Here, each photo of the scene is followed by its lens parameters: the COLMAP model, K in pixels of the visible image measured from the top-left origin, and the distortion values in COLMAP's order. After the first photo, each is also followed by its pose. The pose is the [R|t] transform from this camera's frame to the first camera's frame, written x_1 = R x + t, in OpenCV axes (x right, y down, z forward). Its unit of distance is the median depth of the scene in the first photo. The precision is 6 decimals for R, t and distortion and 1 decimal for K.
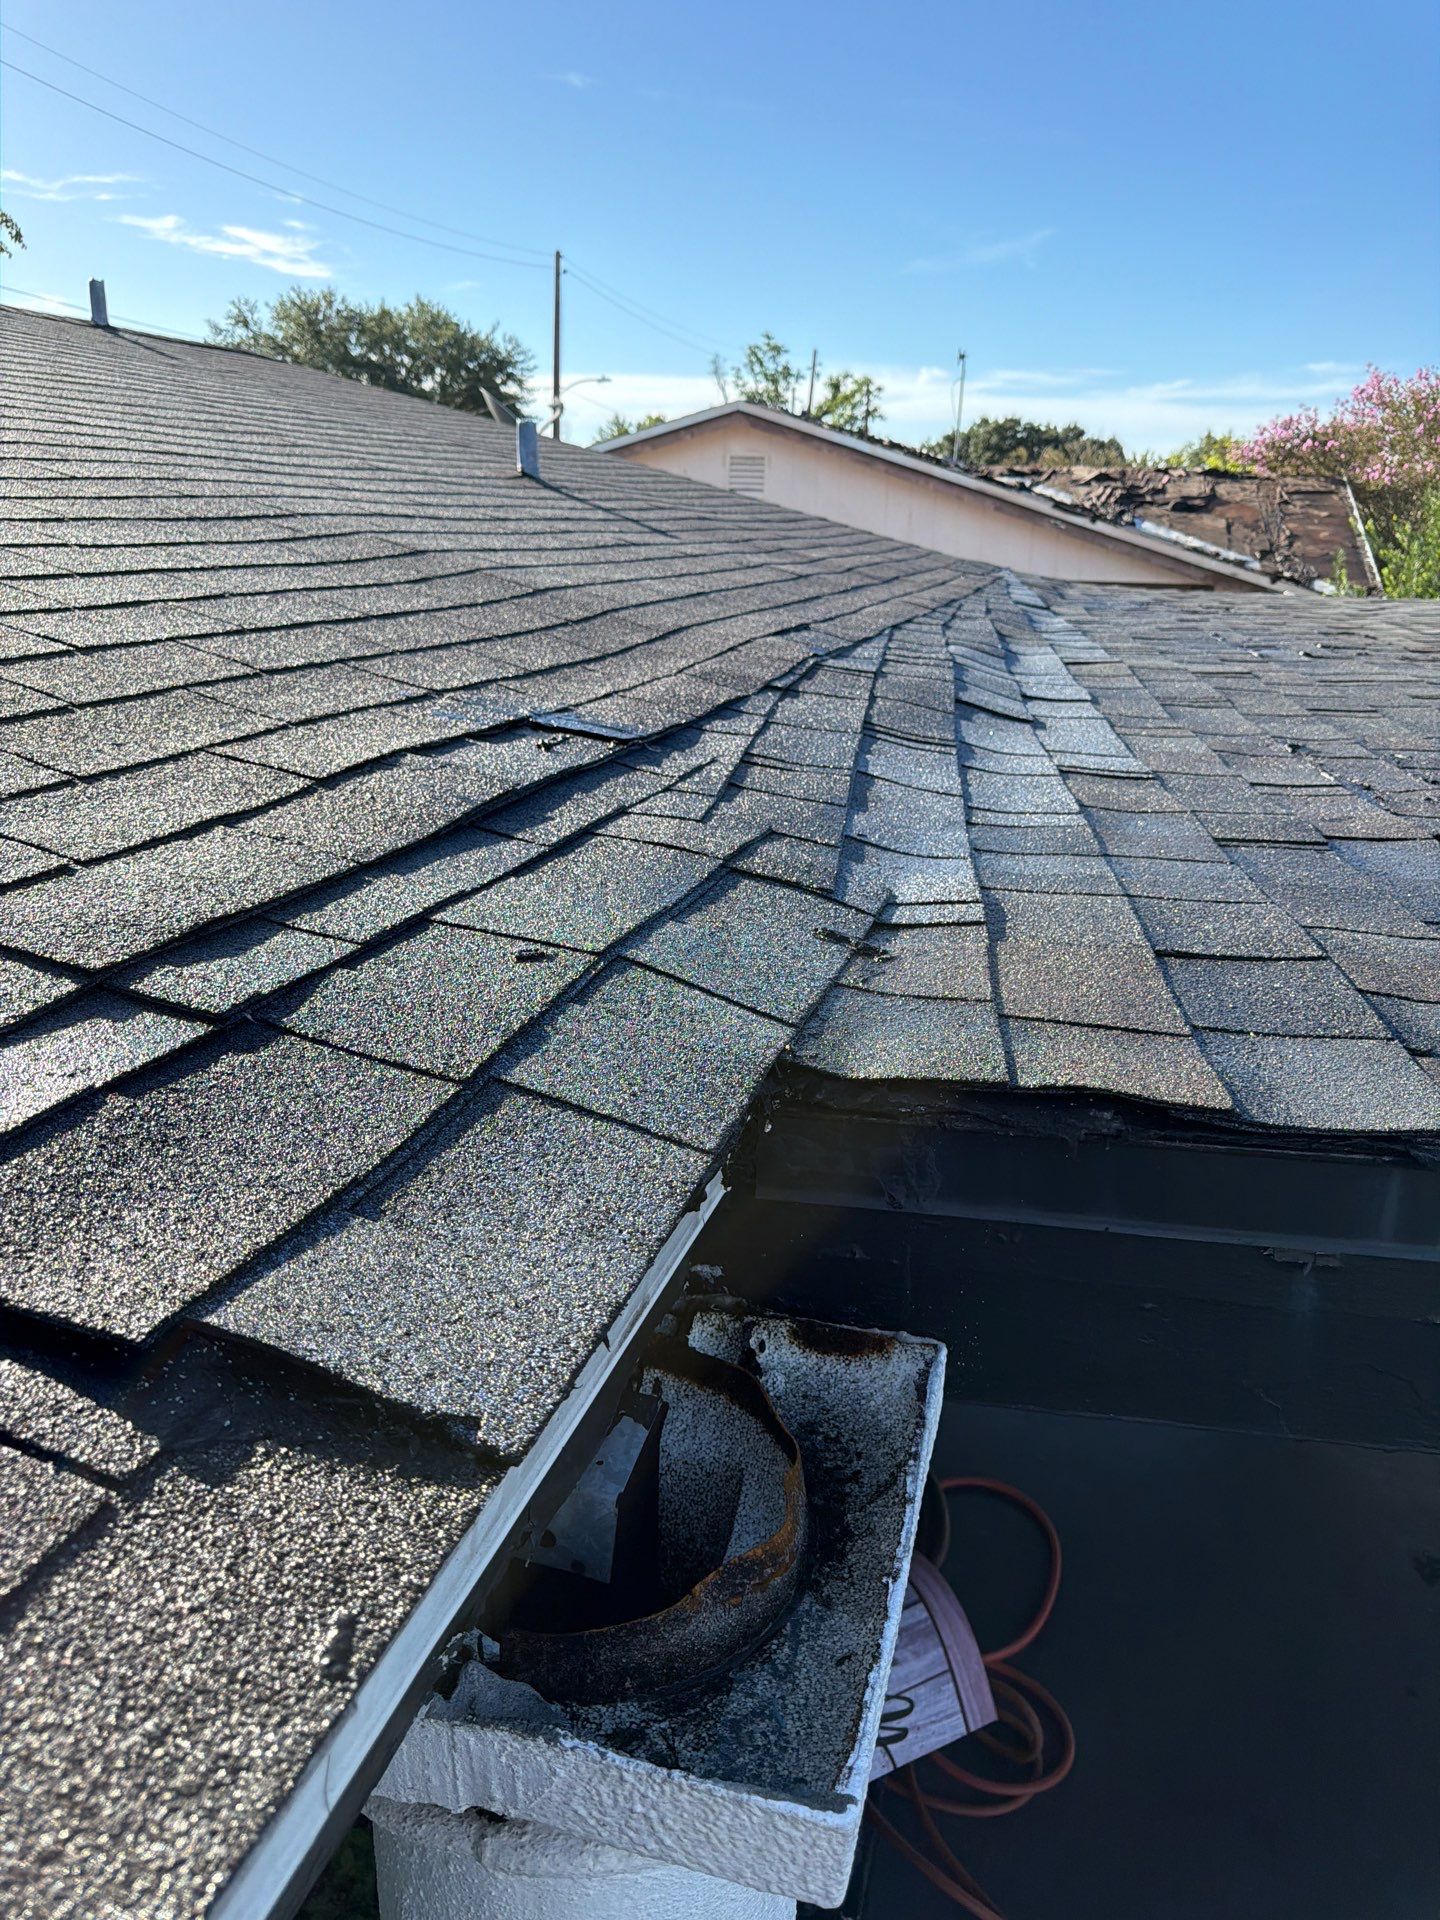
lens RADIAL K [[1356.8, 0, 727.2], [0, 1356.8, 958.1], [0, 0, 1]] dist [0.178362, -0.407642]
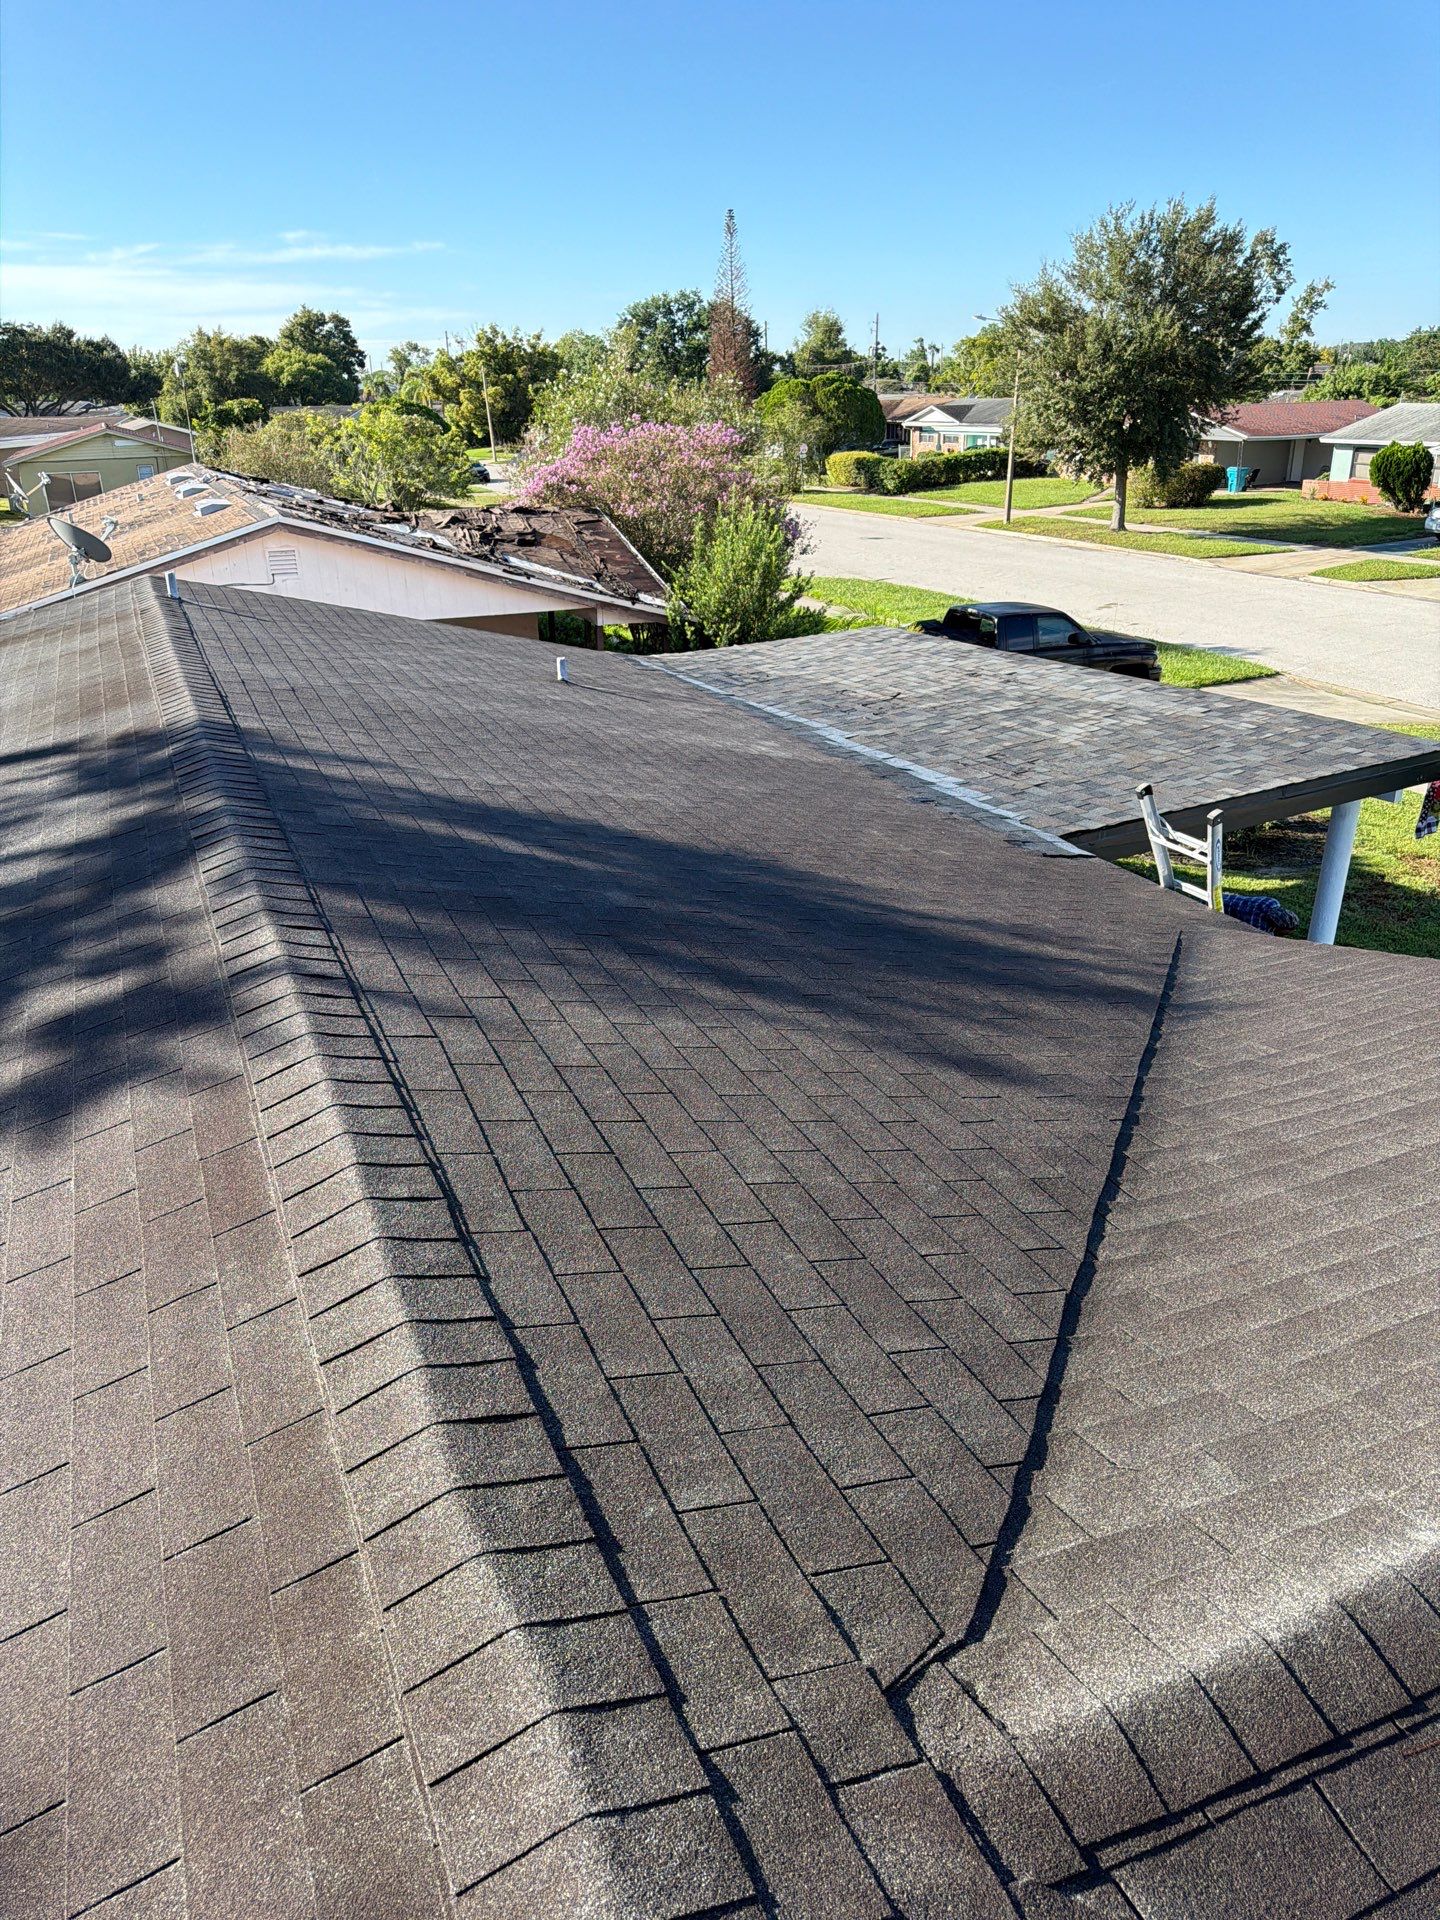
lens RADIAL K [[1348.4, 0, 720.5], [0, 1348.4, 948.1], [0, 0, 1]] dist [0.032829, -0.051140]
pose [[0.781656, -0.272253, 0.561153, -2.387382], [0.228003, 0.962159, 0.149213, -0.360274], [-0.580542, 0.011312, 0.814152, -1.722286]]
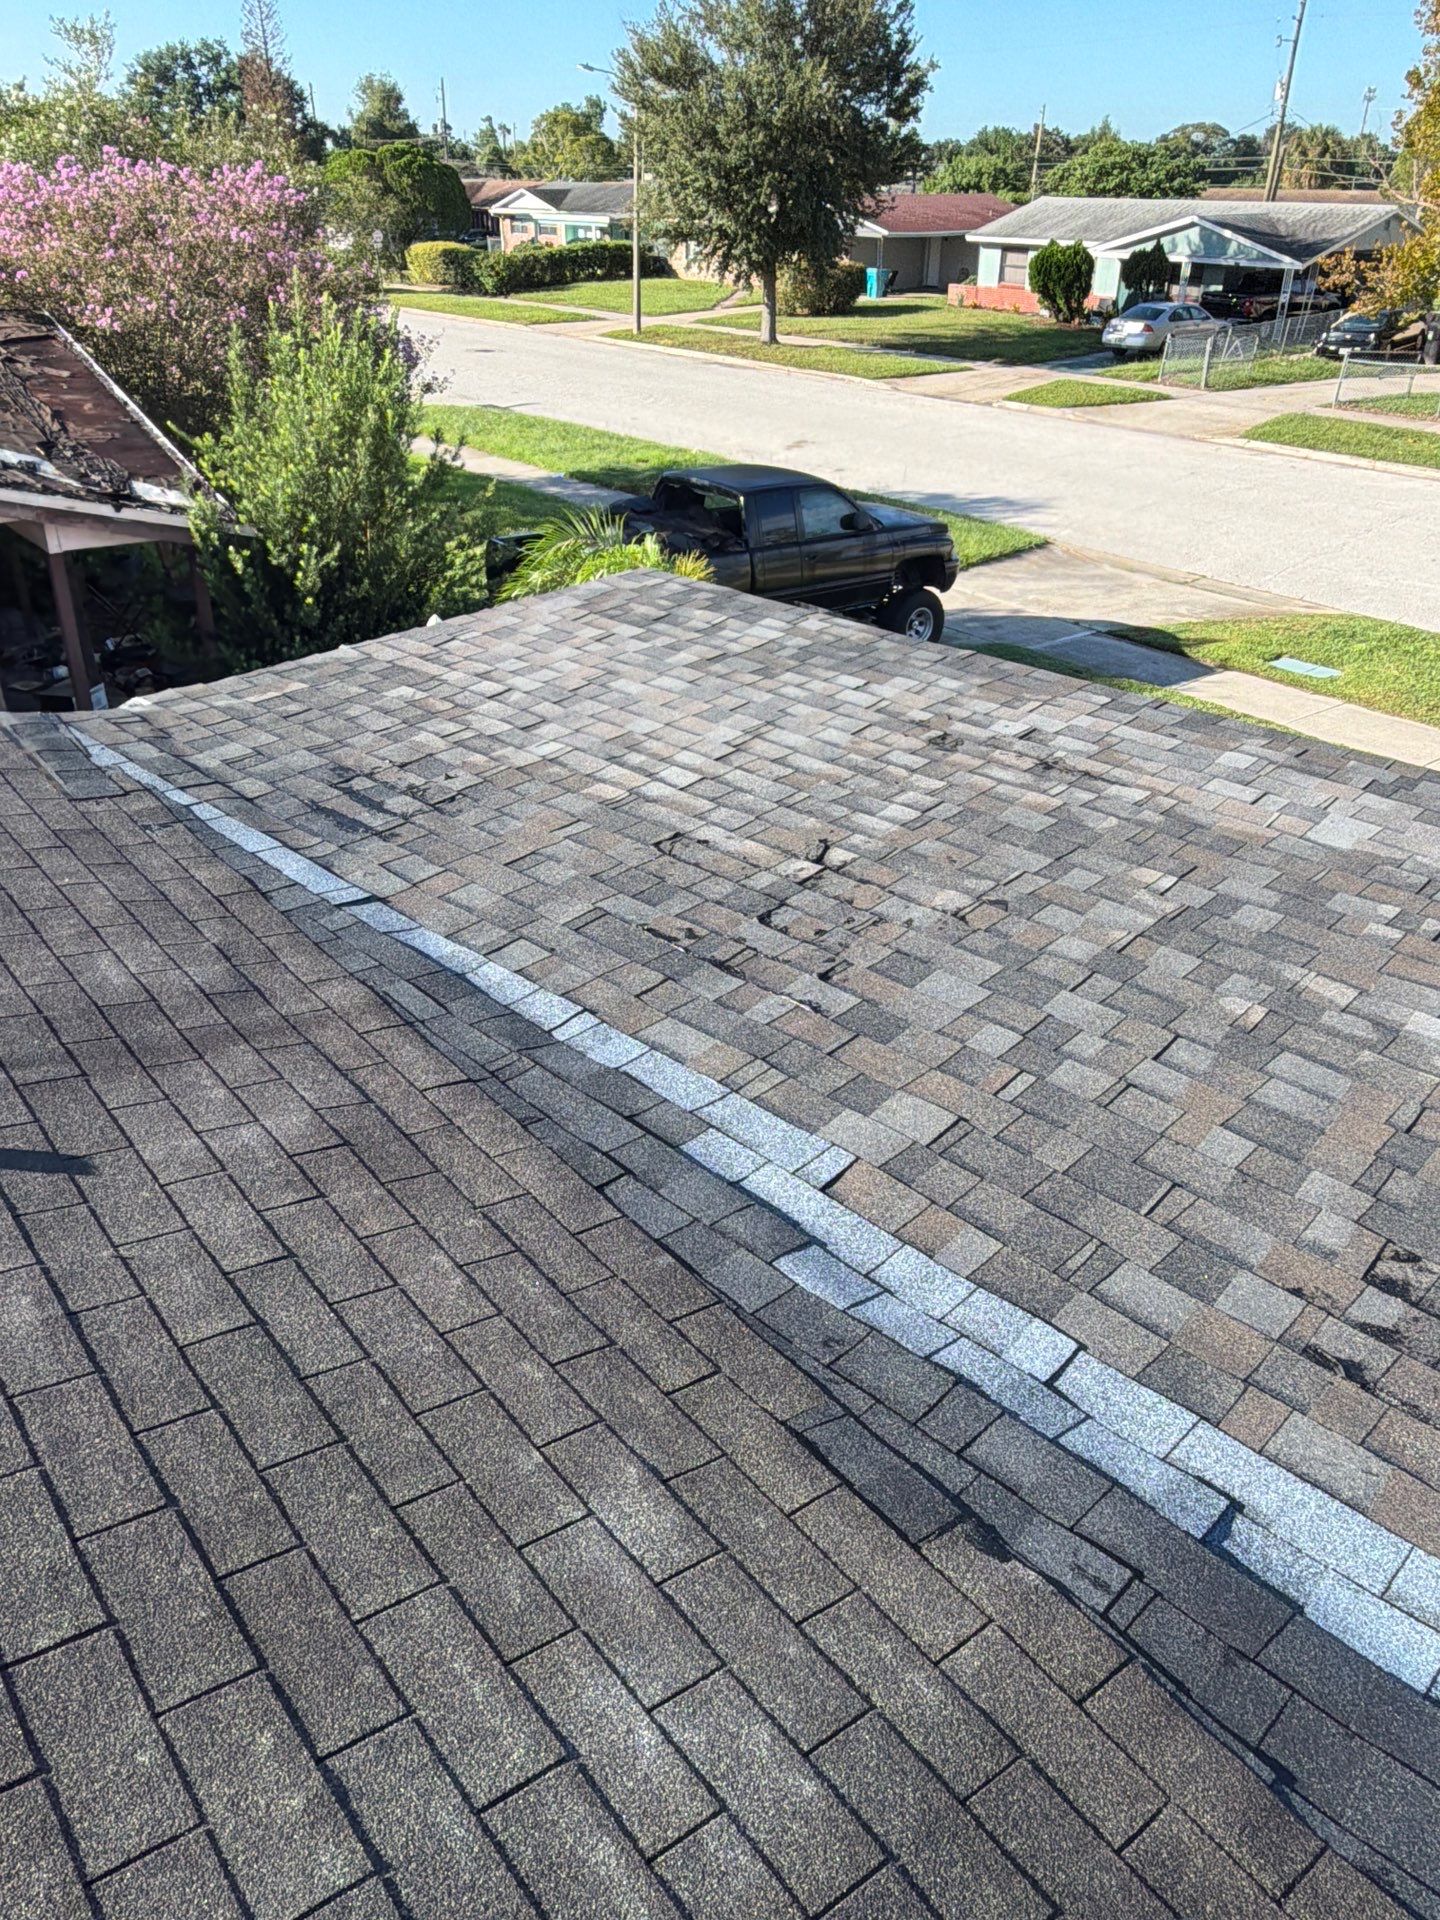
lens RADIAL K [[1375.1, 0, 721.6], [0, 1375.1, 966.3], [0, 0, 1]] dist [0.000661, -0.002567]
pose [[0.580570, -0.421227, 0.696782, -0.447003], [0.256240, 0.906818, 0.334697, -0.856091], [-0.772838, -0.015772, 0.634407, 0.651489]]
